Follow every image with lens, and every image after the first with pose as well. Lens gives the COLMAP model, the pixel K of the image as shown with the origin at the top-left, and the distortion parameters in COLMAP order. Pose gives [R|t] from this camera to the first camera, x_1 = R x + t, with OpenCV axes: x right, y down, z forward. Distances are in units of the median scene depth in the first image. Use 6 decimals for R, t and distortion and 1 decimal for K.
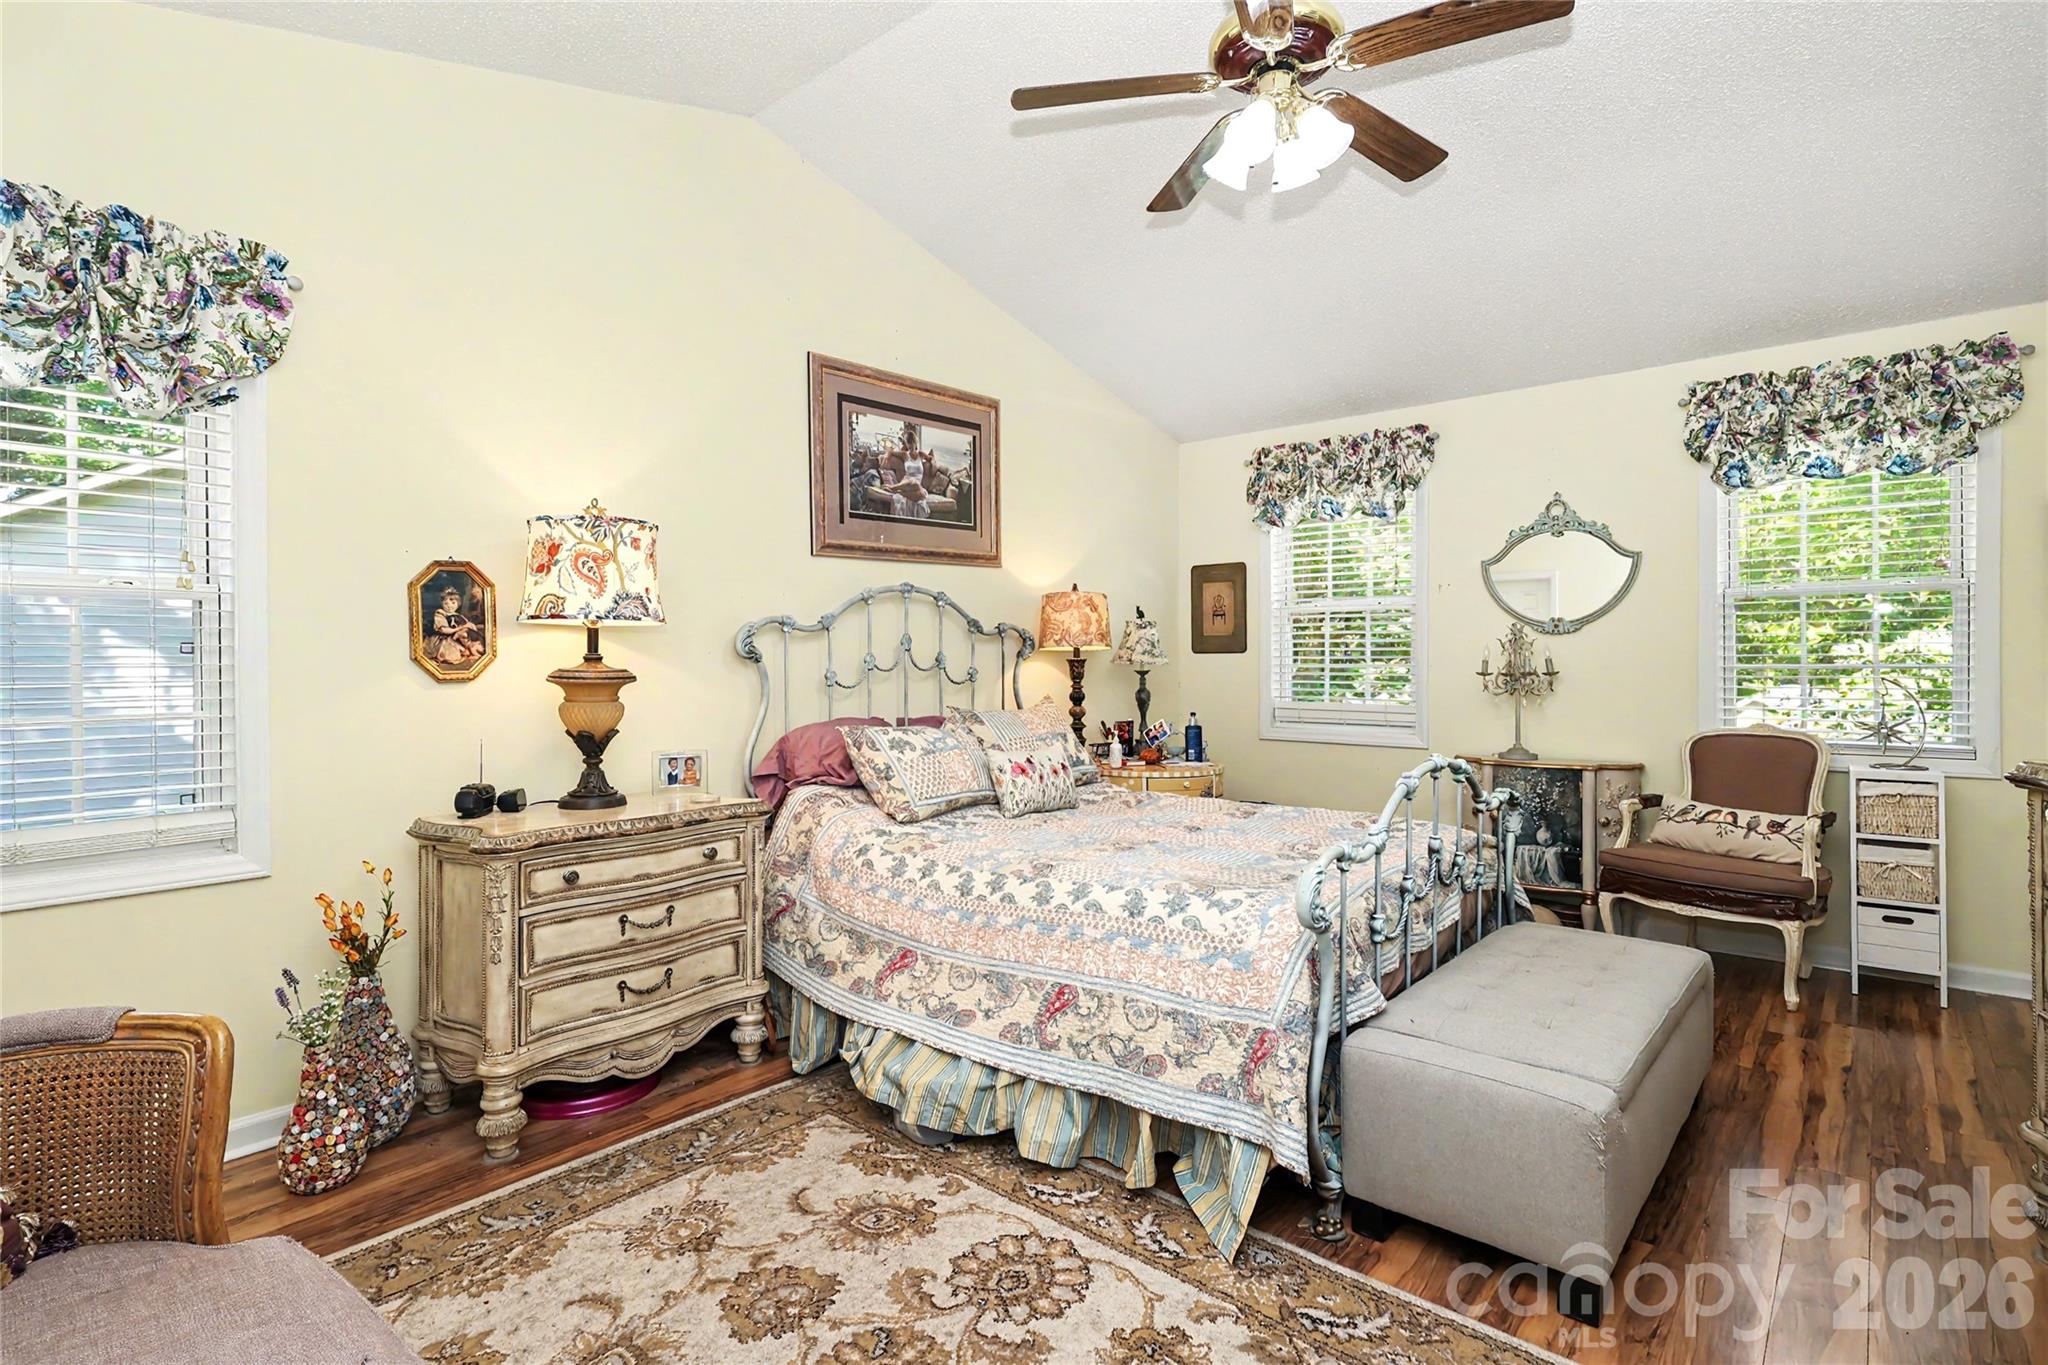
lens RADIAL K [[972.0, 0, 1030.0], [0, 972.0, 667.7], [0, 0, 1]] dist [-0.001181, 0.002364]
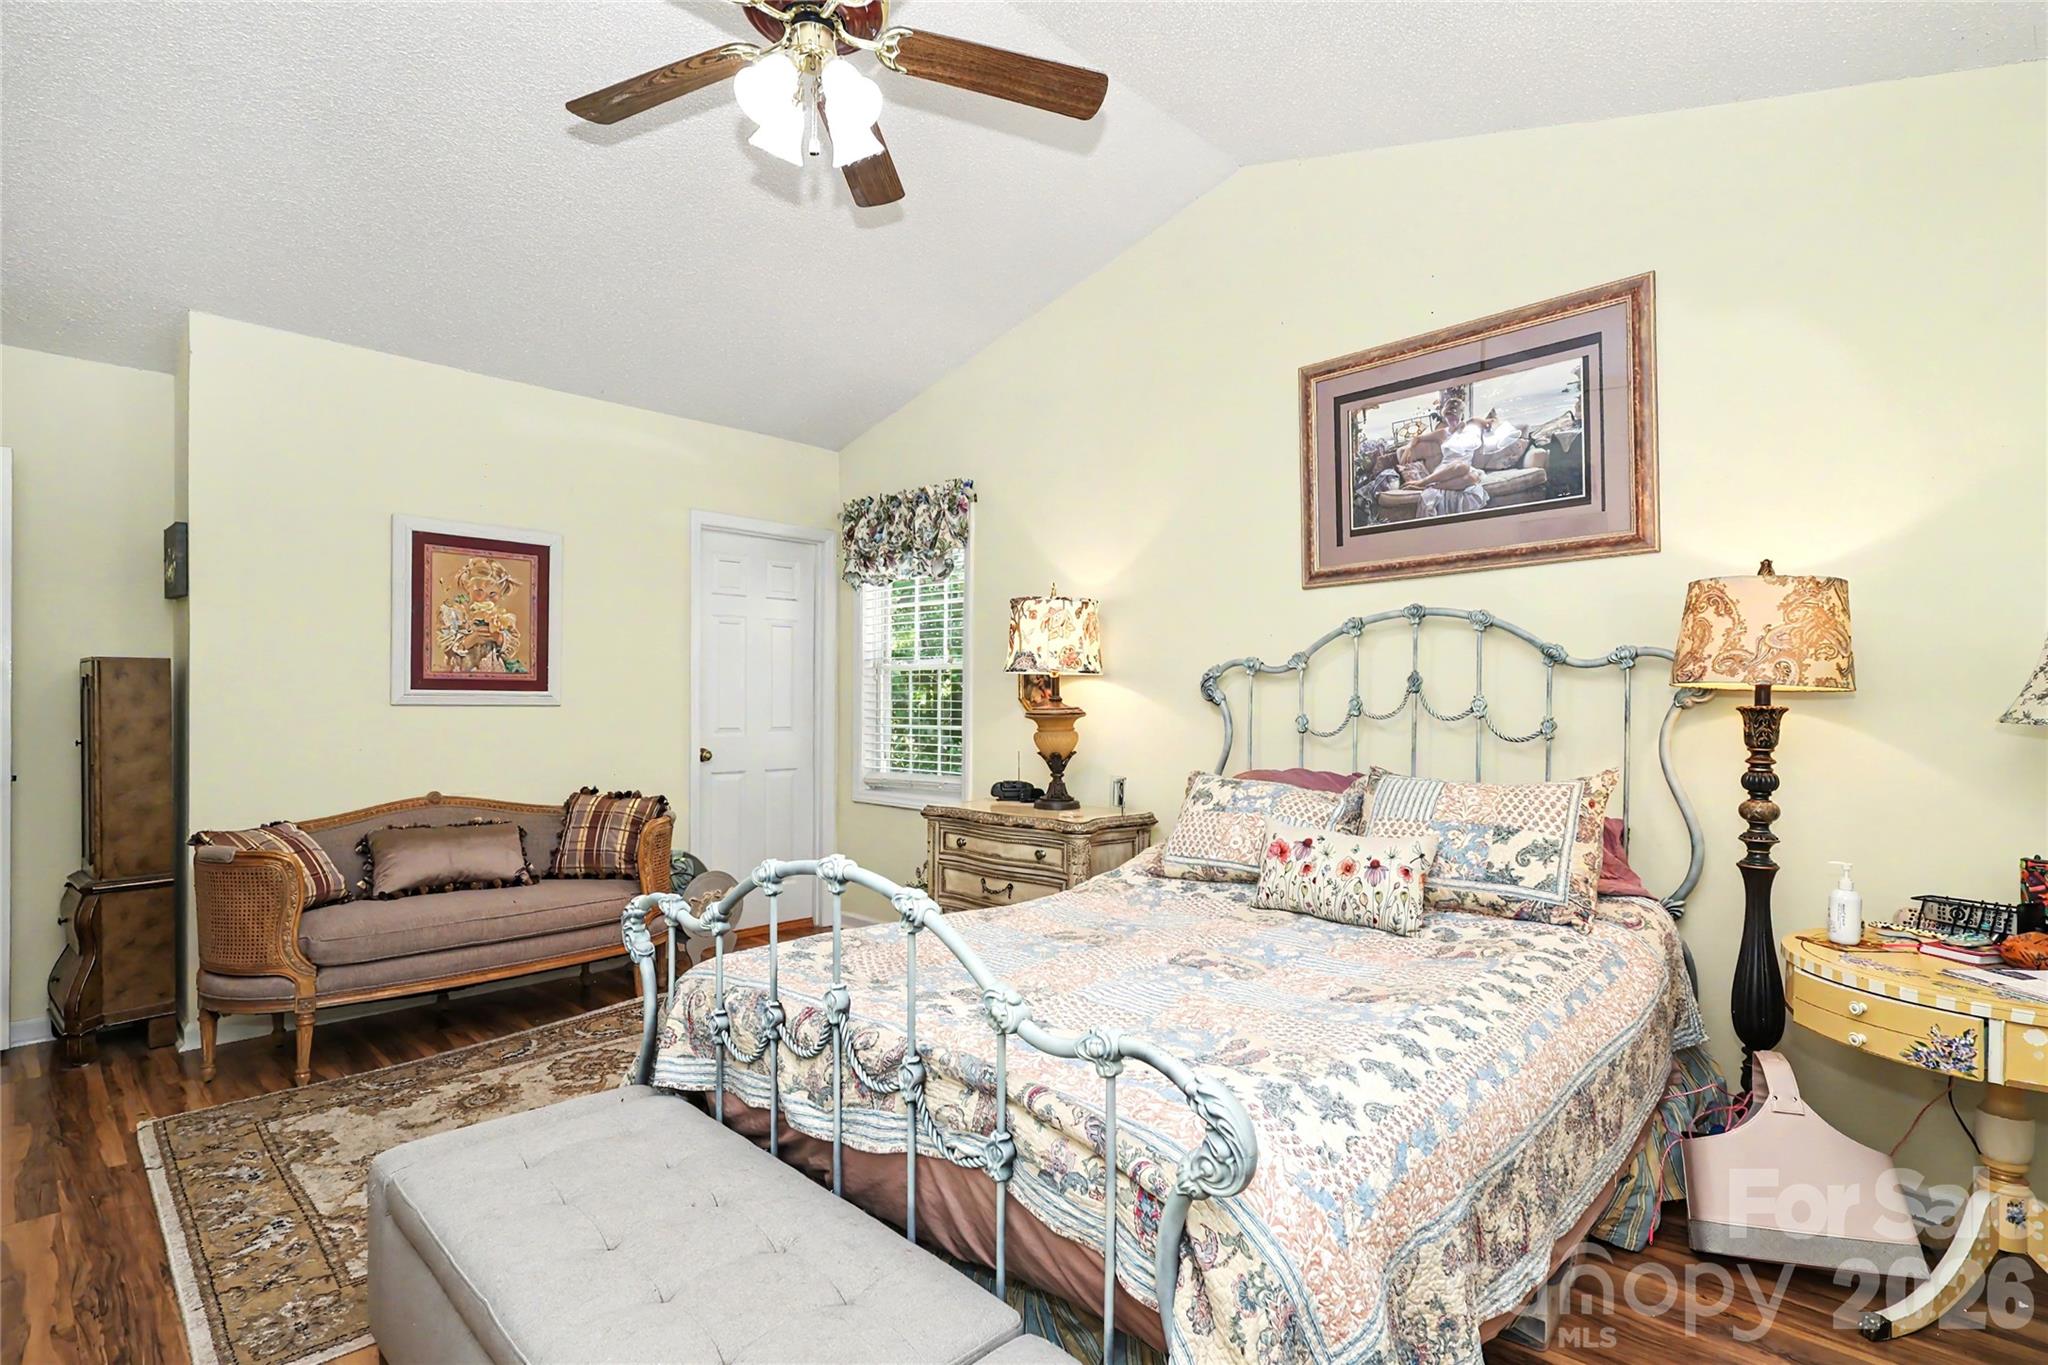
lens RADIAL K [[972.0, 0, 1029.4], [0, 972.0, 690.3], [0, 0, 1]] dist [-0.001181, 0.002364]
pose [[-0.038068, 0.001849, -0.999273, 0.665241], [-0.009923, 0.999948, 0.002229, -0.017809], [0.999226, 0.010001, -0.038048, 0.735543]]
